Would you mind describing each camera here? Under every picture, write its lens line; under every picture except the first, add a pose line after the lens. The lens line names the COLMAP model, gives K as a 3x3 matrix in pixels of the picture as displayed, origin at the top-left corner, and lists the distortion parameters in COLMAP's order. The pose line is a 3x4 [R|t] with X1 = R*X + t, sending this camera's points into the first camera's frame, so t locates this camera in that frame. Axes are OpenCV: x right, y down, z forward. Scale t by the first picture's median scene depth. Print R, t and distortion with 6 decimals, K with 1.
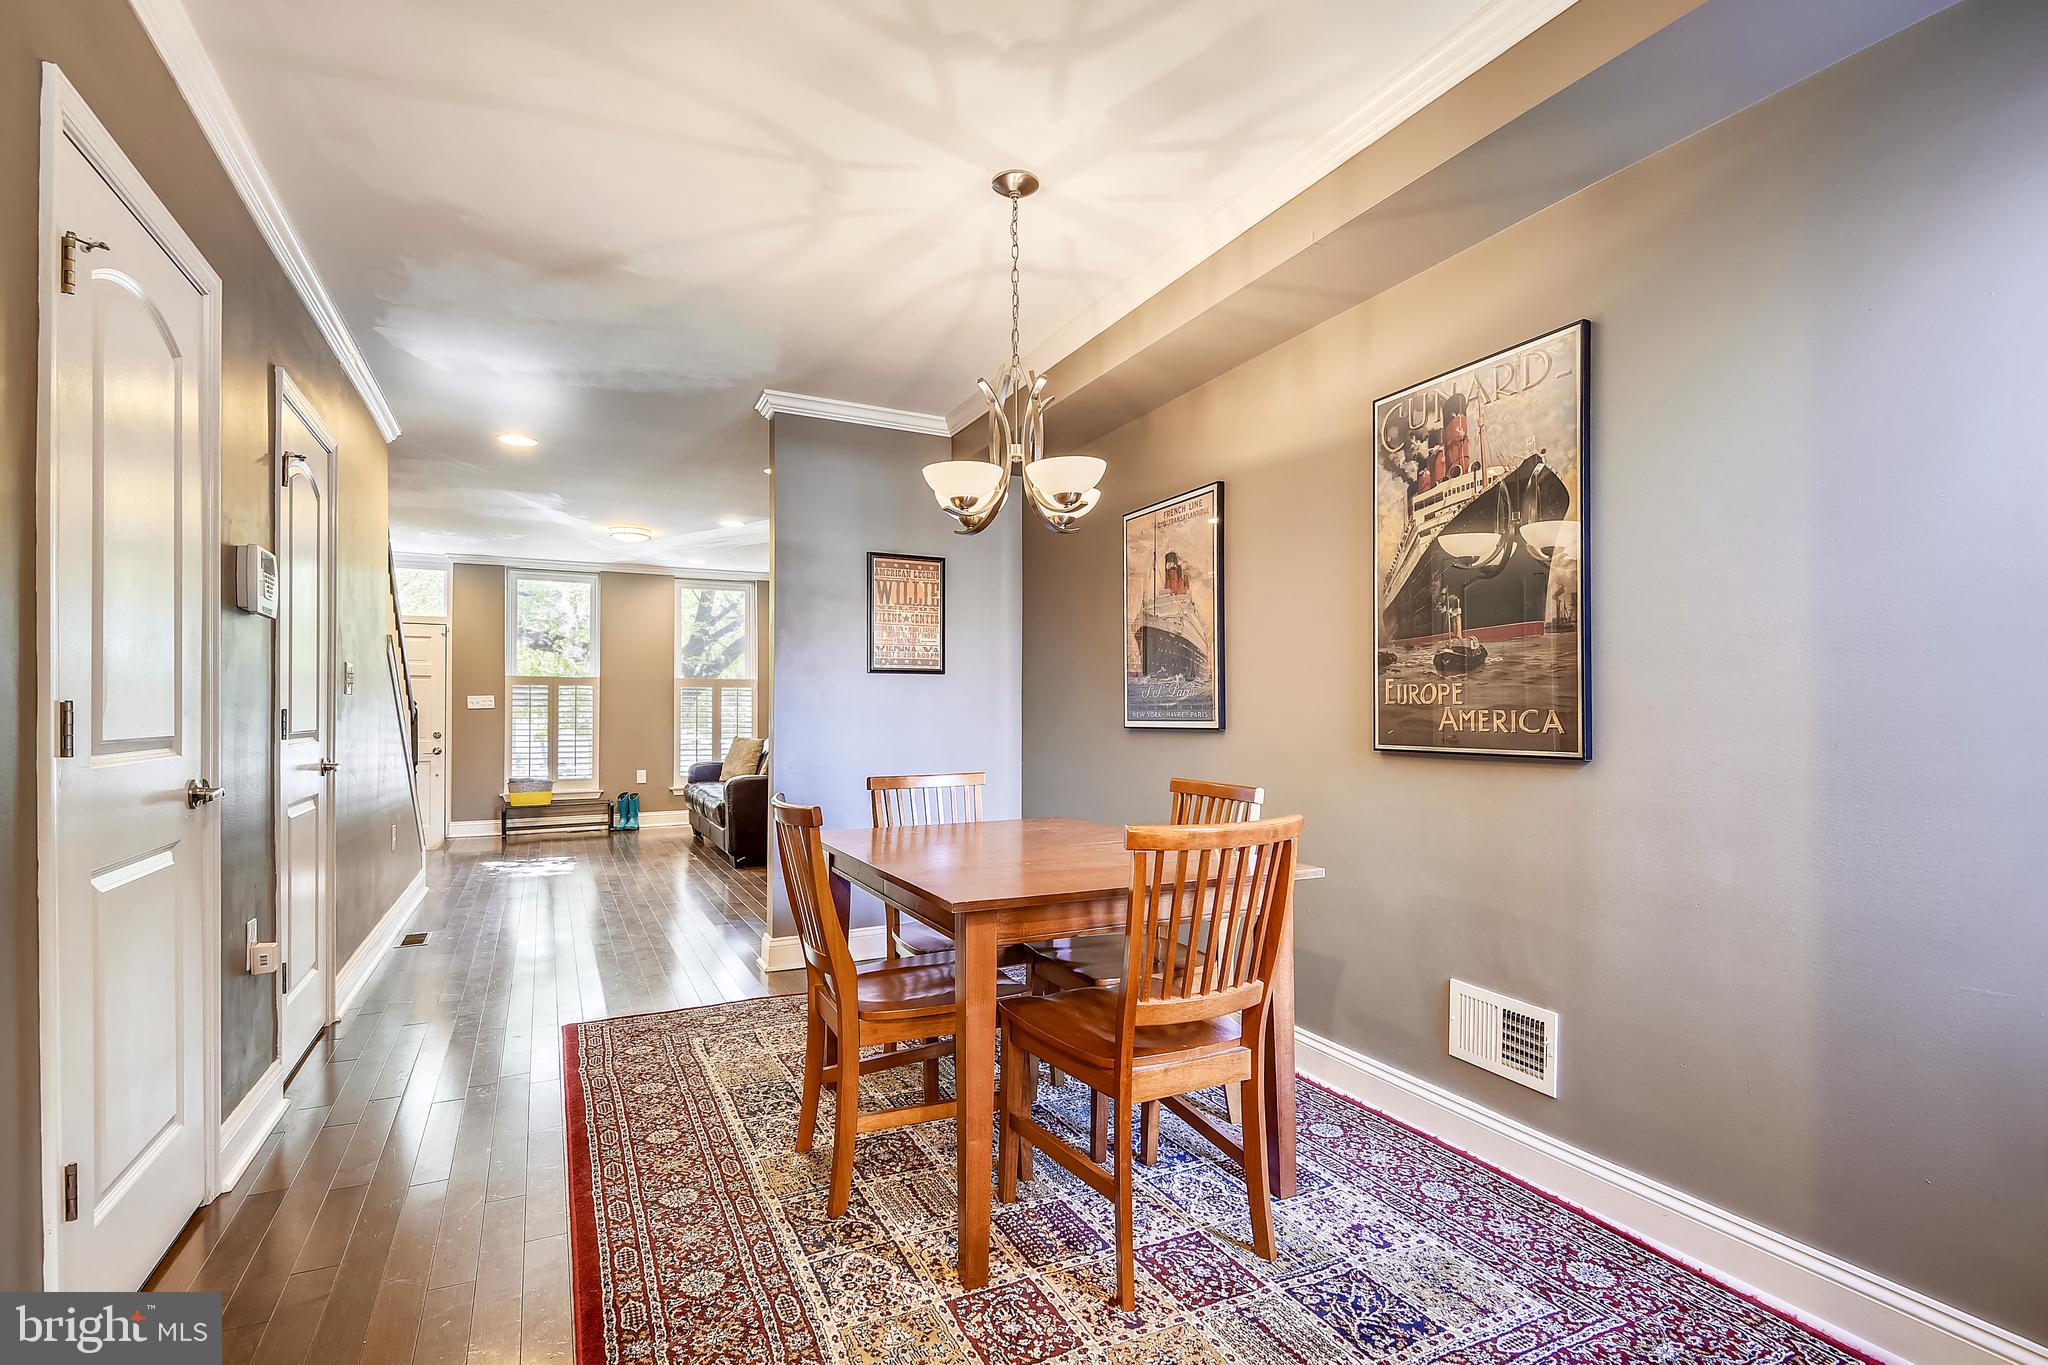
lens RADIAL K [[936.6, 0, 1036.3], [0, 936.6, 711.3], [0, 0, 1]] dist [0.001833, -0.001344]
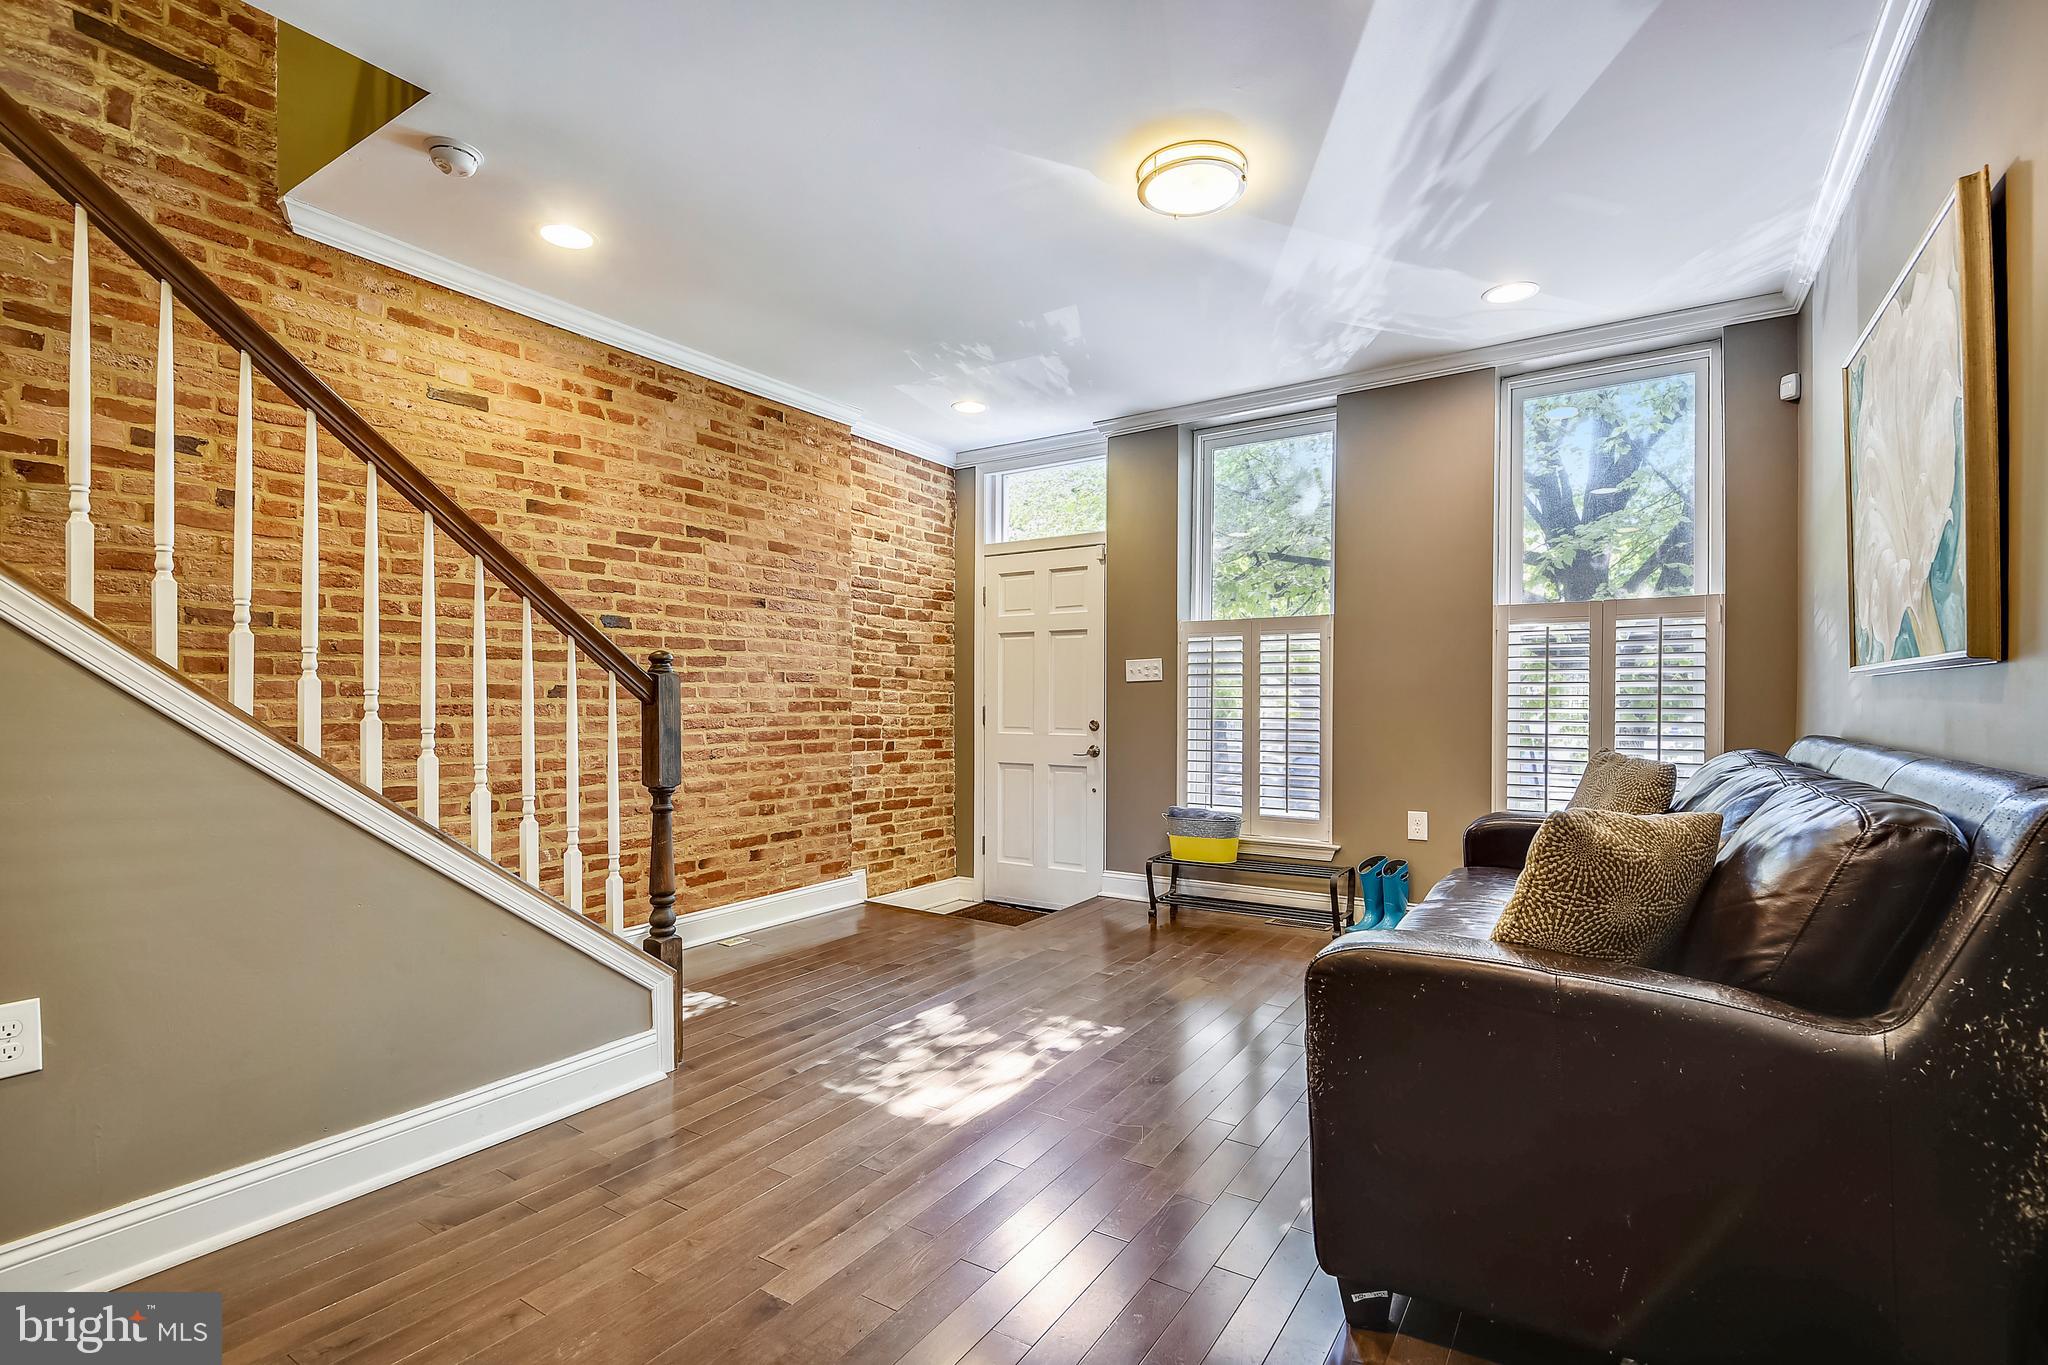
lens RADIAL K [[936.6, 0, 1030.7], [0, 936.6, 718.6], [0, 0, 1]] dist [0.001833, -0.001344]
pose [[0.475574, 0.016794, -0.879515, -0.114906], [0.003544, 0.999773, 0.021006, 0.007383], [0.879668, -0.013107, 0.475407, 0.650734]]
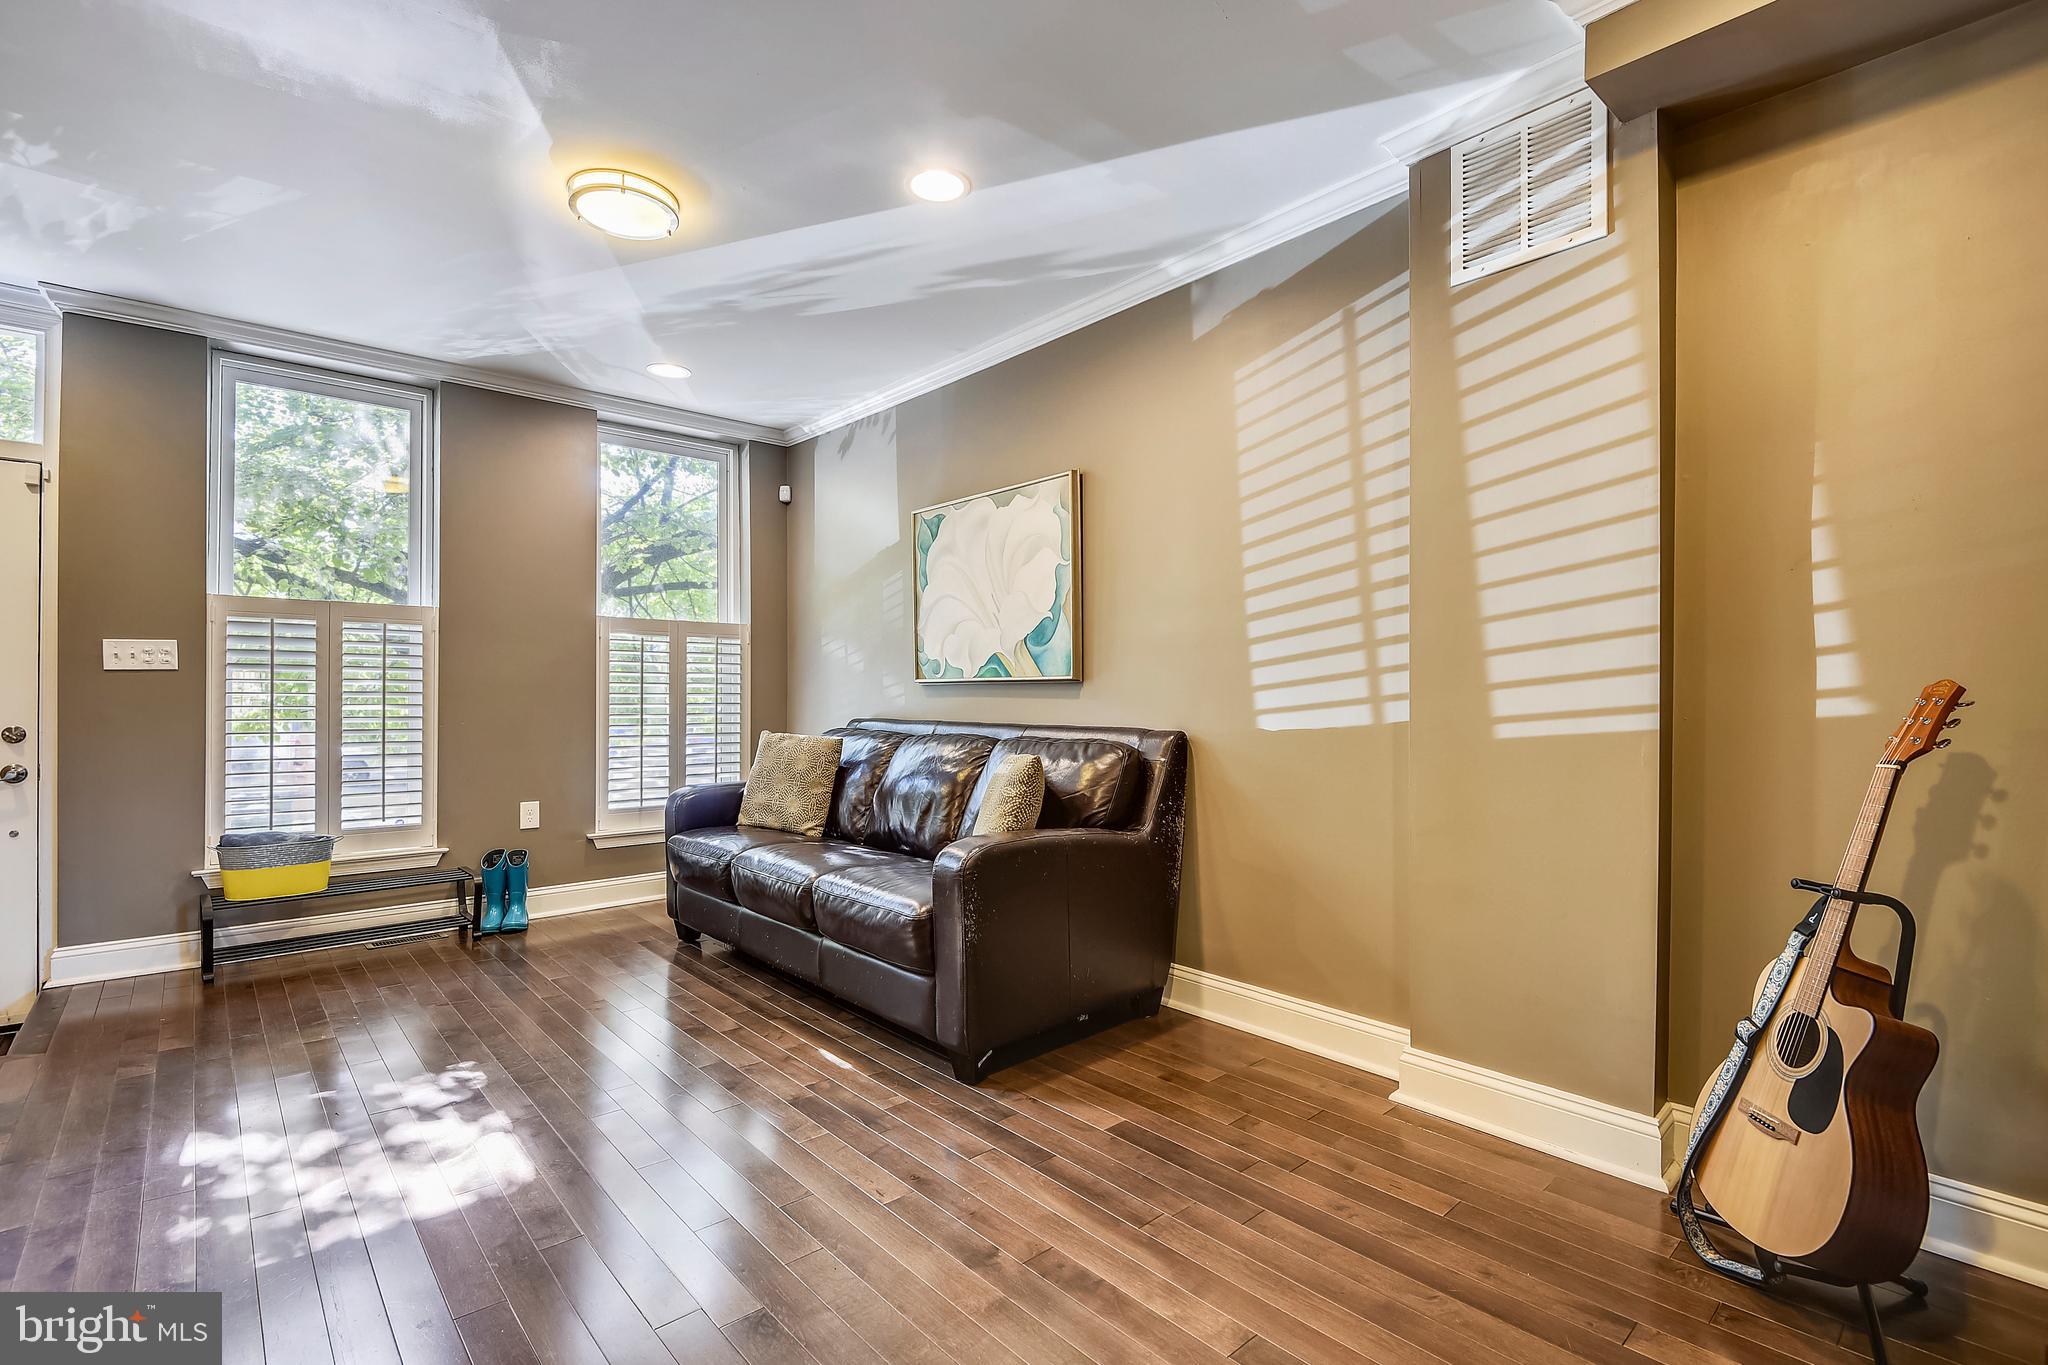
lens RADIAL K [[936.6, 0, 1013.6], [0, 936.6, 703.5], [0, 0, 1]] dist [0.001833, -0.001344]
pose [[0.974472, -0.003434, 0.224485, -0.301923], [0.002151, 0.999980, 0.005961, 0.009837], [-0.224501, -0.005326, 0.974459, 0.496630]]
